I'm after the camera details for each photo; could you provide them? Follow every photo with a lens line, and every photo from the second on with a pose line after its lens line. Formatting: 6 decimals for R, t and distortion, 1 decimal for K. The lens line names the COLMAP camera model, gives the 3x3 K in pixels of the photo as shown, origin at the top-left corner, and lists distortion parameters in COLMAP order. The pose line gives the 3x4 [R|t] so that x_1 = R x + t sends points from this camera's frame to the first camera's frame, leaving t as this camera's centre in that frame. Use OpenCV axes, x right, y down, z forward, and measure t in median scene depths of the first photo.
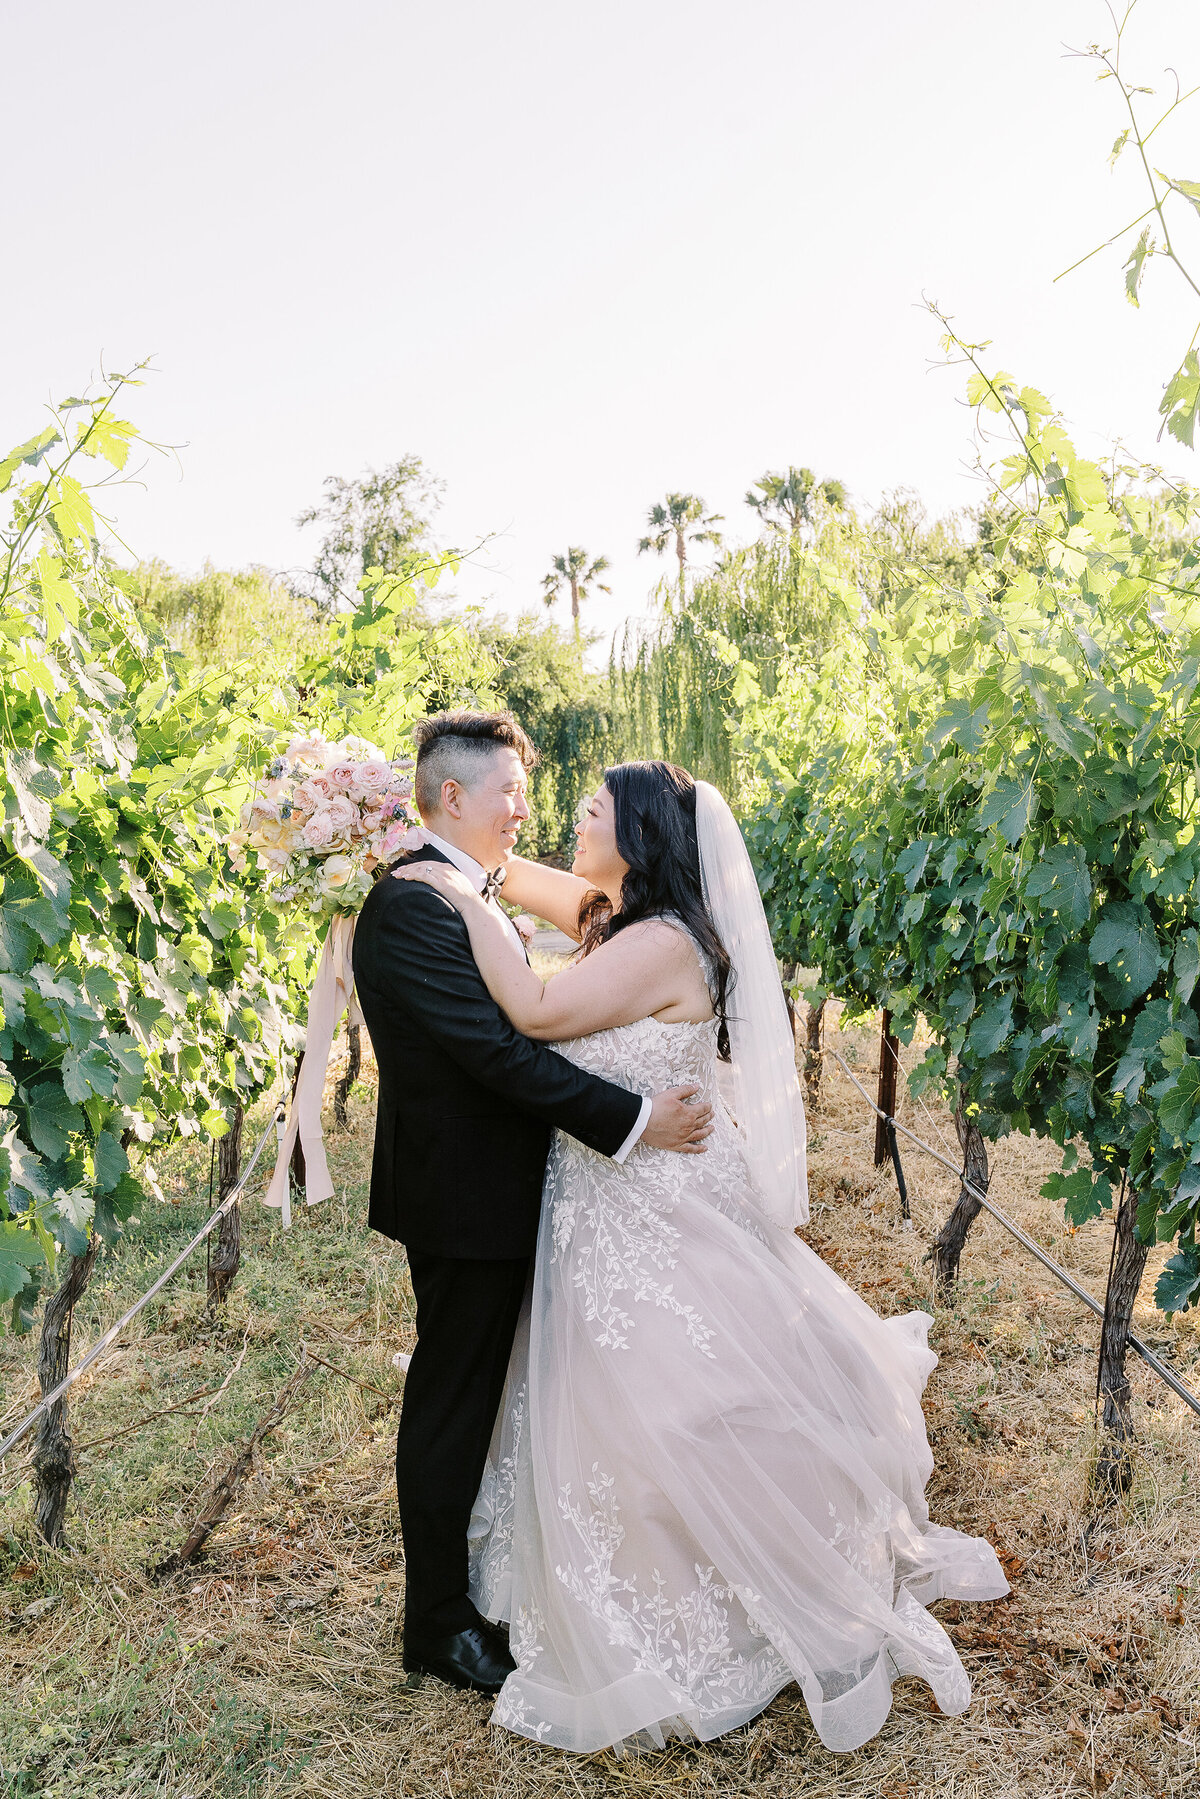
lens RADIAL K [[1617.6, 0, 609.9], [0, 1617.6, 904.9], [0, 0, 1]] dist [0.001317, 0.000526]
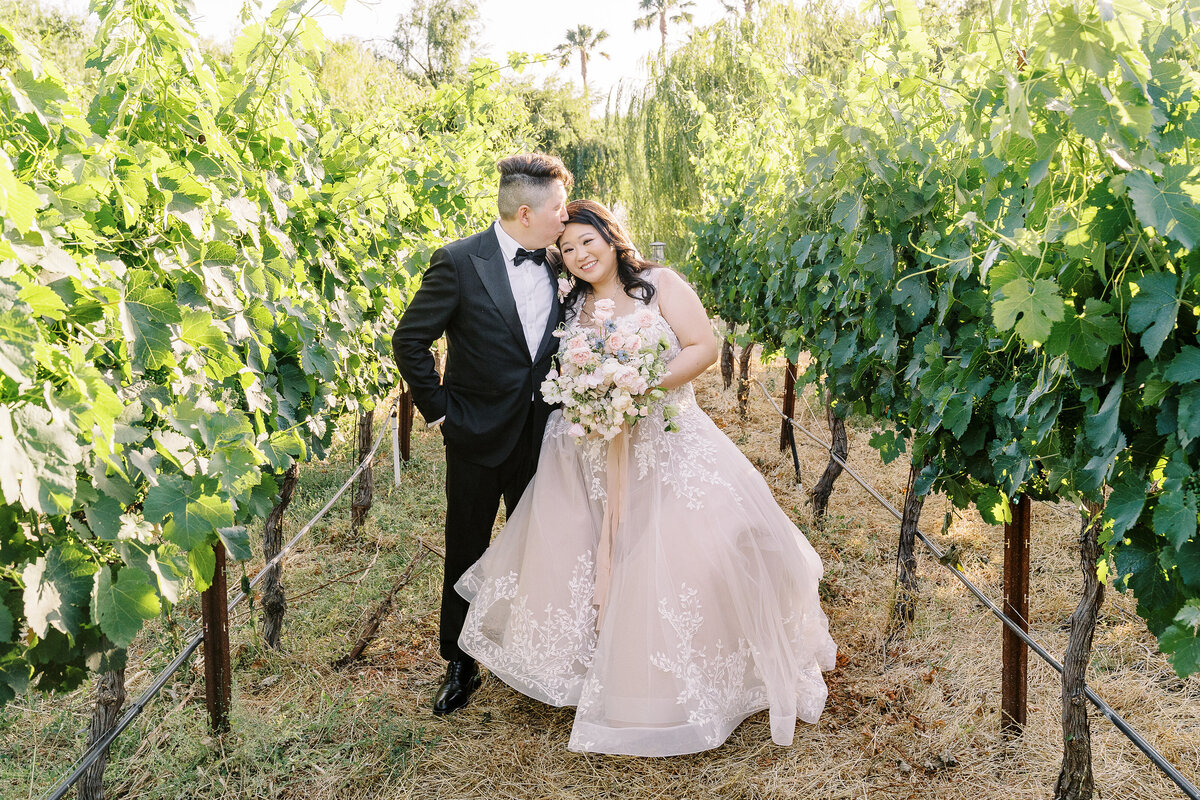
lens RADIAL K [[1323.8, 0, 591.4], [0, 1323.8, 394.8], [0, 0, 1]] dist [0.009130, 0.000000]
pose [[0.999888, 0.011347, -0.009723, -0.004228], [-0.010656, 0.997604, 0.068357, 0.031521], [0.010475, -0.068245, 0.997614, -0.325744]]
